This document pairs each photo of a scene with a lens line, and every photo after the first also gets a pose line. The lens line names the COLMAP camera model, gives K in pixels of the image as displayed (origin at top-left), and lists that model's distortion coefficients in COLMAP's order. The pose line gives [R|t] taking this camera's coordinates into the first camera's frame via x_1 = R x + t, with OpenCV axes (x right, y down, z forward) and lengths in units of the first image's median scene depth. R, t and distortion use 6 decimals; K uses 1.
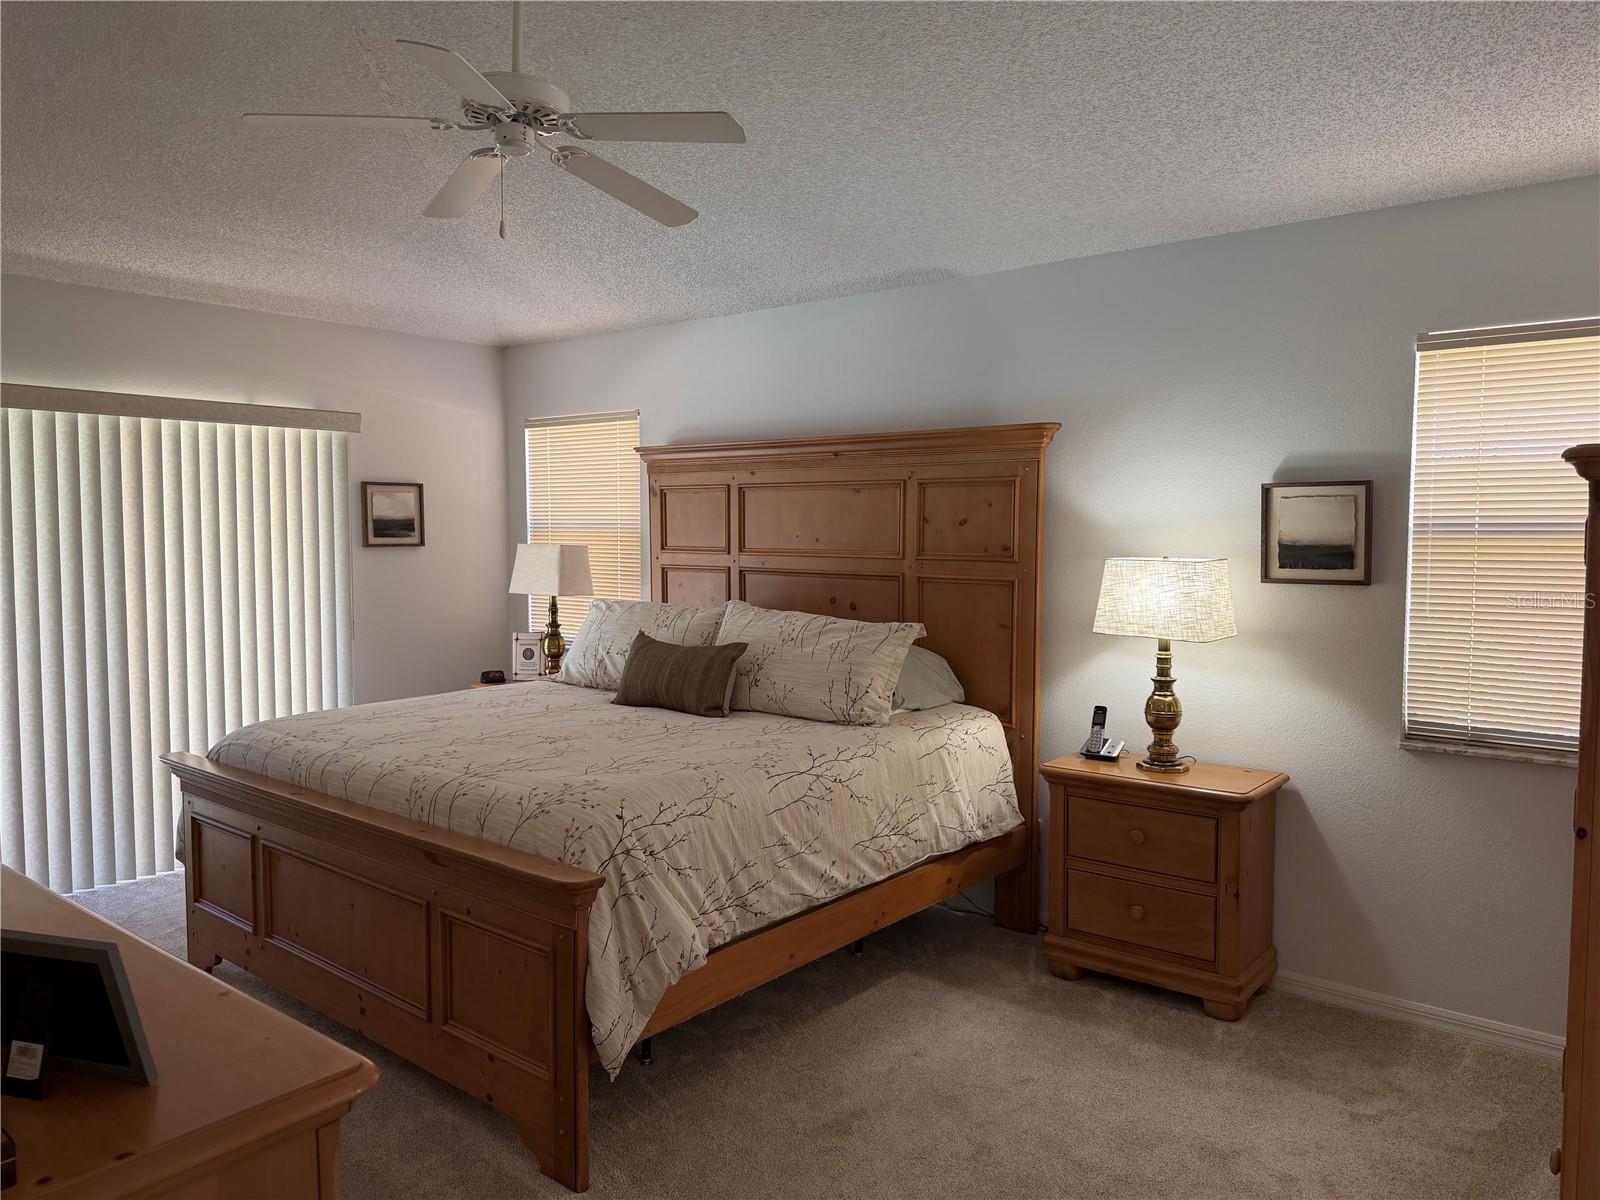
lens RADIAL K [[1118.2, 0, 800.0], [0, 1118.2, 600.0], [0, 0, 1]] dist [0.235731, -0.266013]
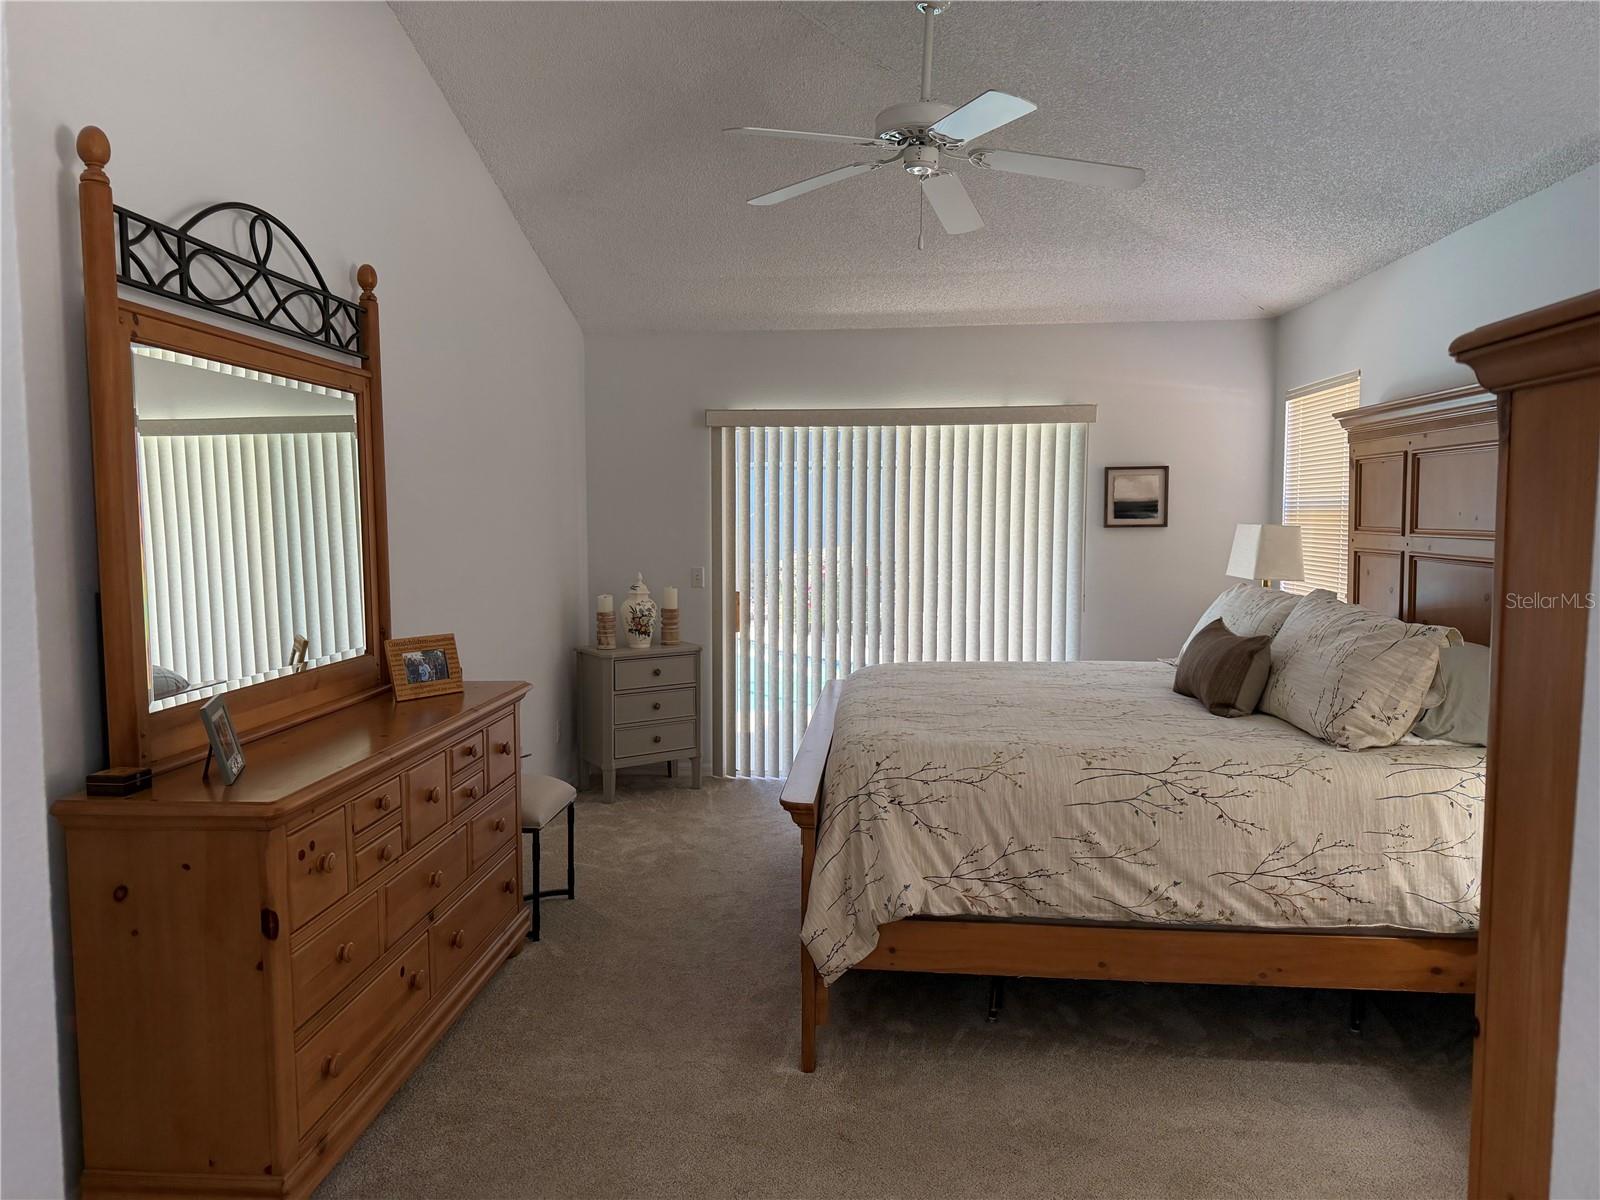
lens RADIAL K [[1123.5, 0, 800.0], [0, 1123.5, 600.0], [0, 0, 1]] dist [0.104243, -0.137641]
pose [[0.584972, 0.060326, -0.808807, 0.491139], [-0.052409, 0.997957, 0.036529, -0.002323], [0.809359, 0.021020, 0.586939, 0.216529]]
